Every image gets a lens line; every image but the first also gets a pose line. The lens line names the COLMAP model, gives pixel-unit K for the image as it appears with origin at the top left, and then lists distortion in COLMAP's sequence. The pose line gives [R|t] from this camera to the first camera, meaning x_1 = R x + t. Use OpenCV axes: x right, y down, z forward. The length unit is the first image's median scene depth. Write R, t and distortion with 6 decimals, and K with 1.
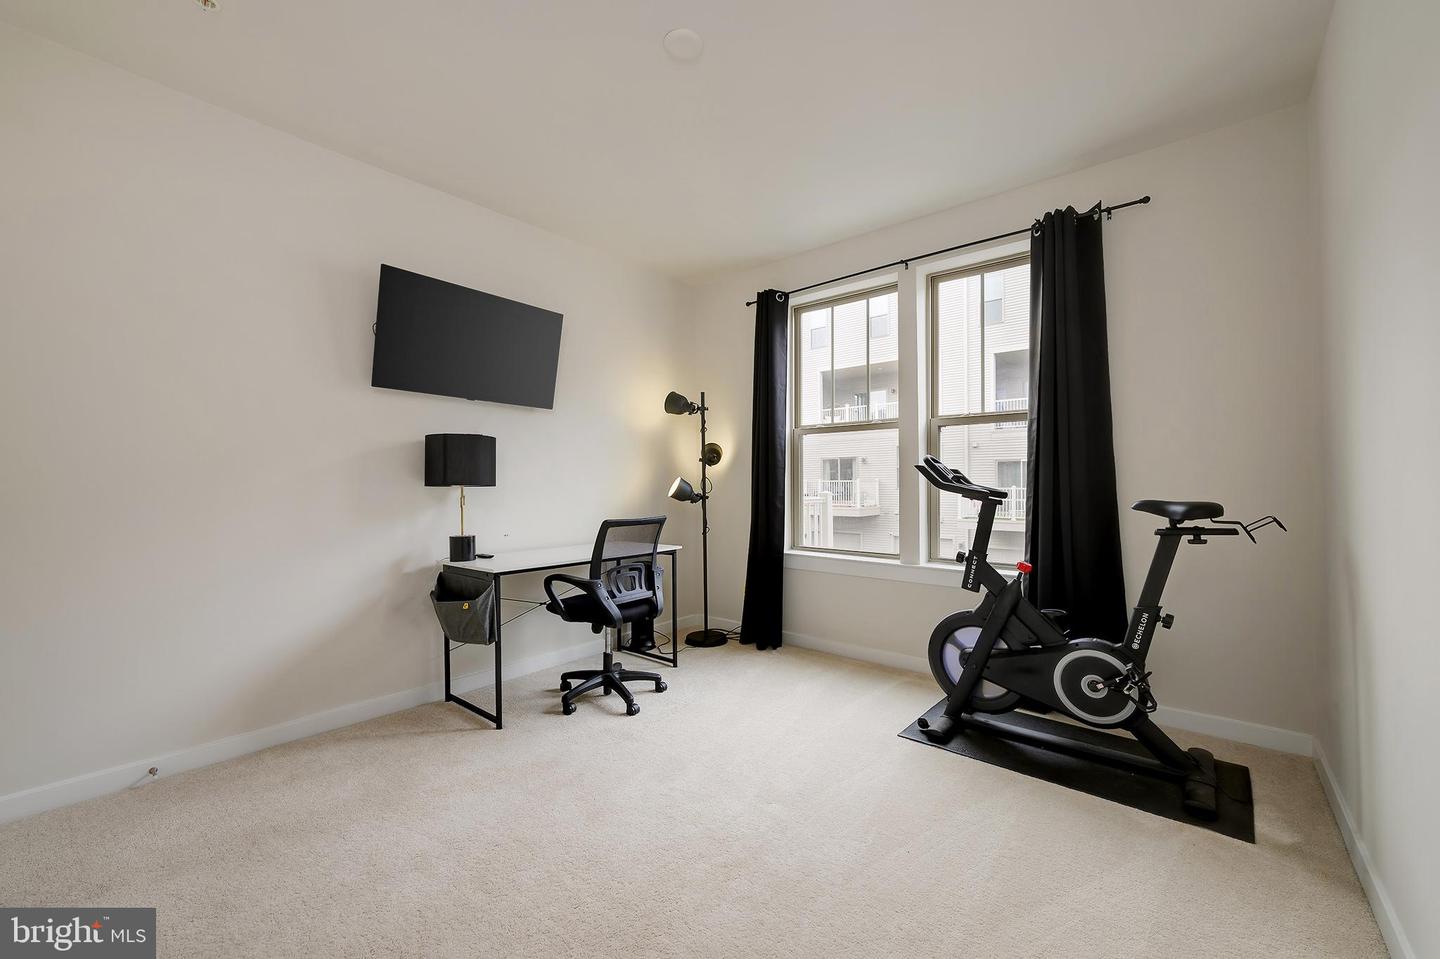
lens RADIAL K [[567.0, 0, 725.6], [0, 567.0, 479.1], [0, 0, 1]] dist [0.000151, -0.000193]
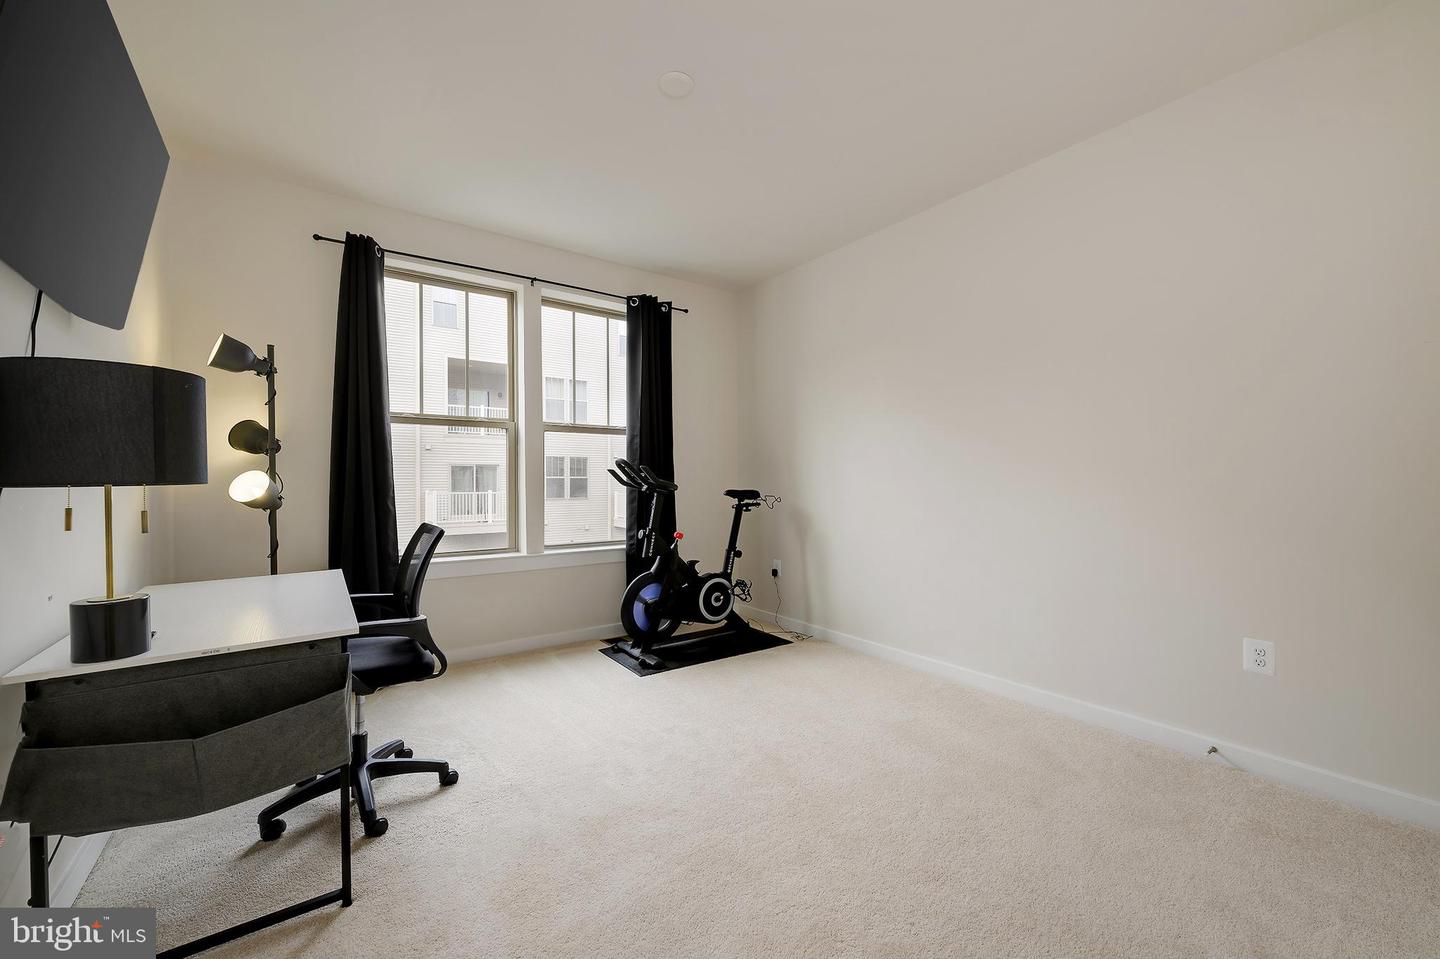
lens RADIAL K [[565.2, 0, 719.4], [0, 565.2, 484.6], [0, 0, 1]] dist [-0.000648, -0.000043]
pose [[0.250140, -0.002796, 0.968206, -0.738502], [-0.002994, 0.999989, 0.003661, 0.010576], [-0.968205, -0.003815, 0.250129, 0.424717]]
